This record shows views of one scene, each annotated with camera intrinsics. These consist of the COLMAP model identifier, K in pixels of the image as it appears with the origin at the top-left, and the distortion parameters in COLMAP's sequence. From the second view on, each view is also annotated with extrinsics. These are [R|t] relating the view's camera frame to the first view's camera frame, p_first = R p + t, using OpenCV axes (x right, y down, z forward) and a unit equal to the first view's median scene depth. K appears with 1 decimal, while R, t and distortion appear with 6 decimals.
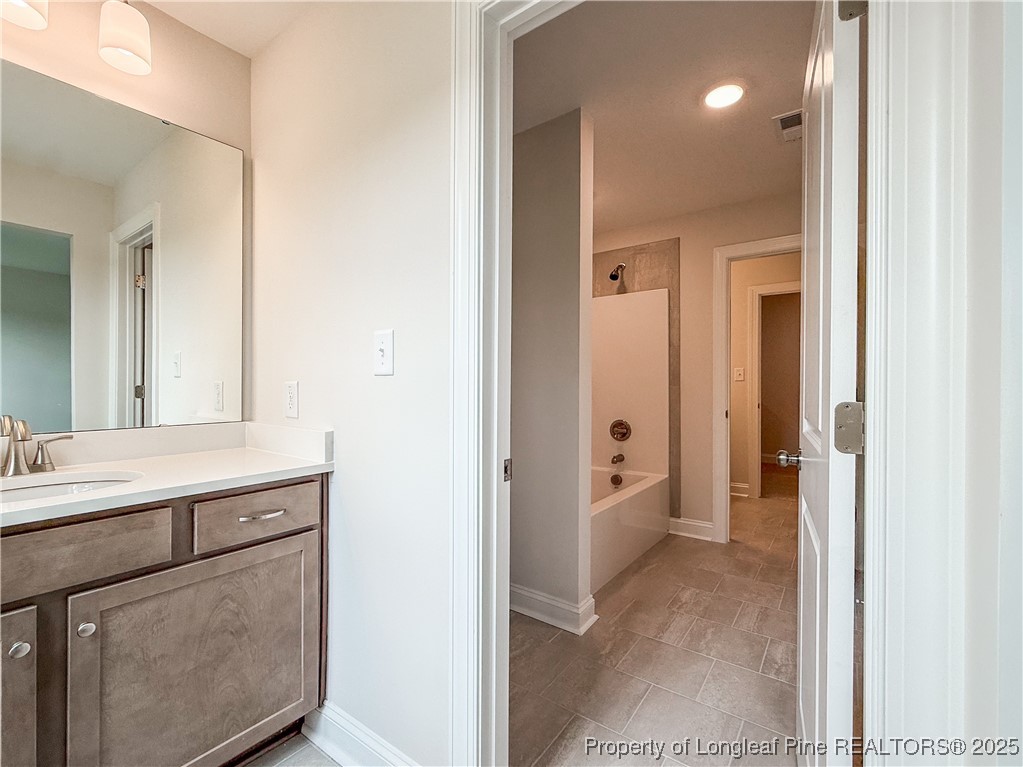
lens RADIAL K [[460.1, 0, 514.4], [0, 460.1, 385.0], [0, 0, 1]] dist [0.000584, 0.000617]
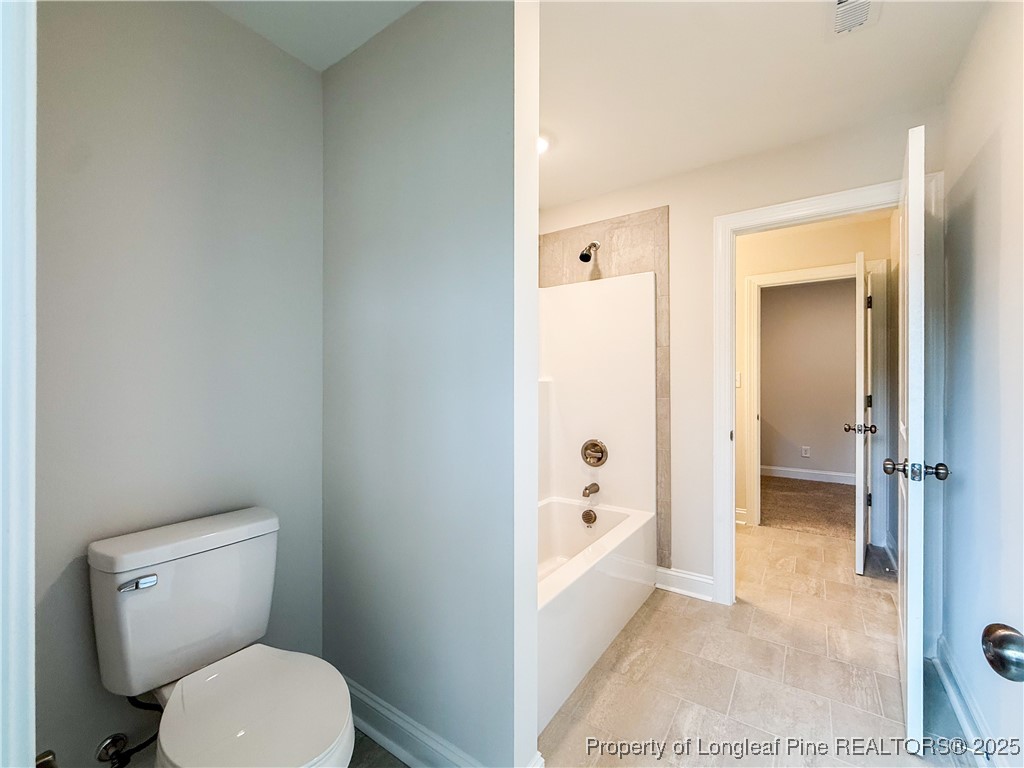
lens RADIAL K [[460.5, 0, 514.9], [0, 460.5, 385.5], [0, 0, 1]] dist [0.000584, 0.000617]
pose [[0.999113, -0.001328, 0.042100, 0.065417], [0.001555, 0.999984, -0.005365, -0.014015], [-0.042092, 0.005426, 0.999099, 0.230879]]
